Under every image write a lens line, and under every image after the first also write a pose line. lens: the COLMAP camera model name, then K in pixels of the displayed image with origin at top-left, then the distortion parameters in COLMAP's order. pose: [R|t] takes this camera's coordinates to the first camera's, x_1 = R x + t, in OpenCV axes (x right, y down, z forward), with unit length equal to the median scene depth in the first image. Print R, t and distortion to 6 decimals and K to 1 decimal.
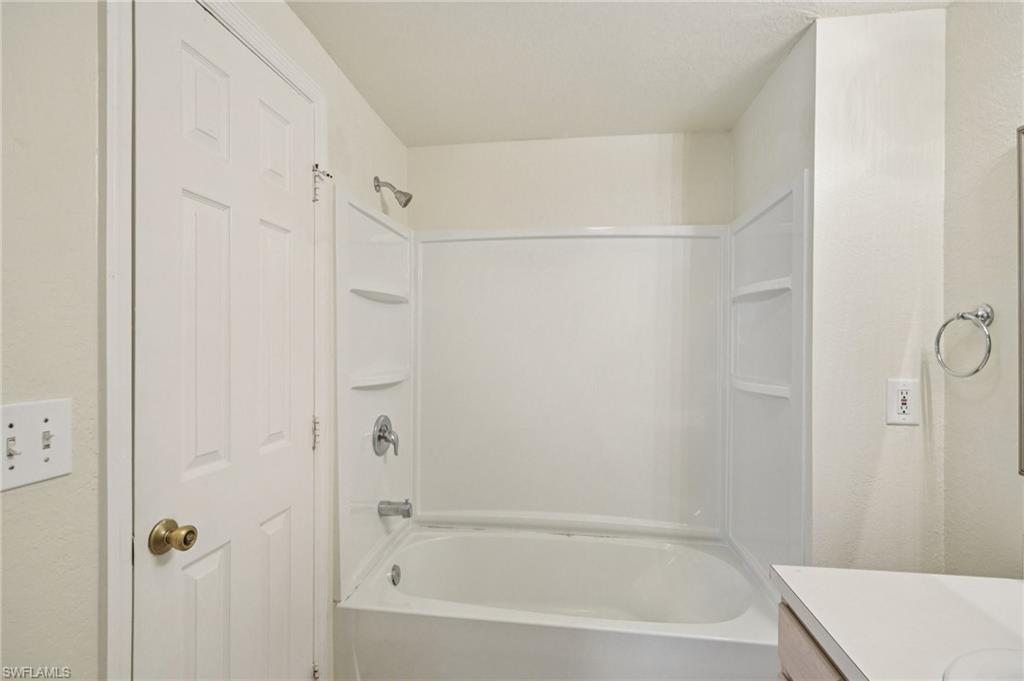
lens RADIAL K [[491.9, 0, 509.4], [0, 491.9, 342.1], [0, 0, 1]] dist [-0.000788, 0.000466]
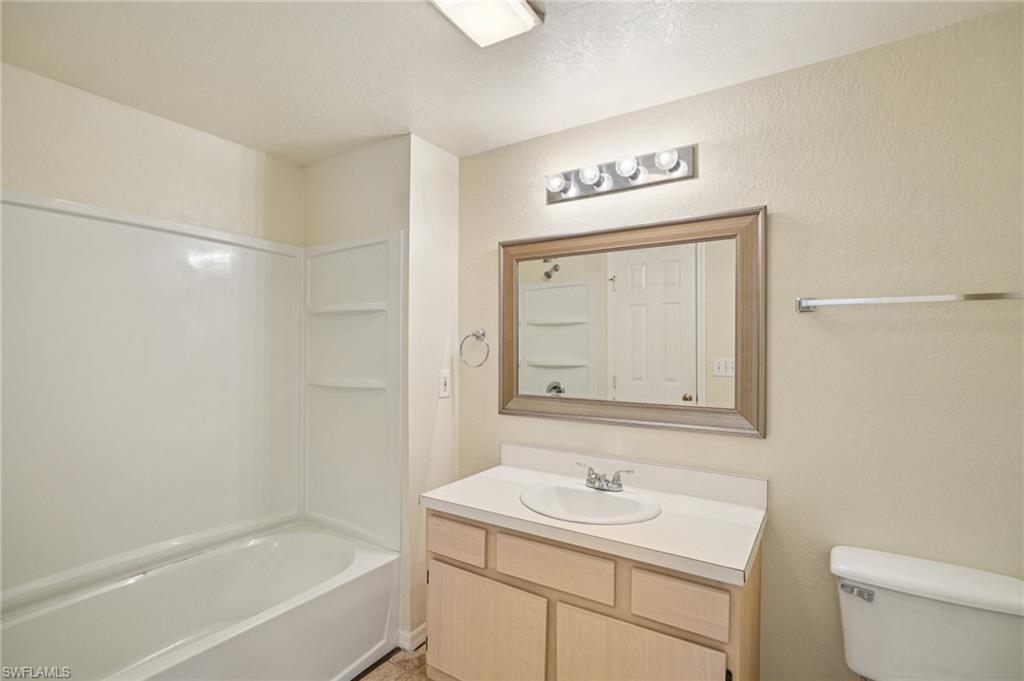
lens RADIAL K [[486.4, 0, 512.7], [0, 486.4, 354.5], [0, 0, 1]] dist [-0.000287, -0.000240]
pose [[0.420629, -0.014009, 0.907124, -0.591503], [0.001200, 0.999888, 0.014885, -0.003315], [-0.907232, -0.005173, 0.420599, 0.090023]]
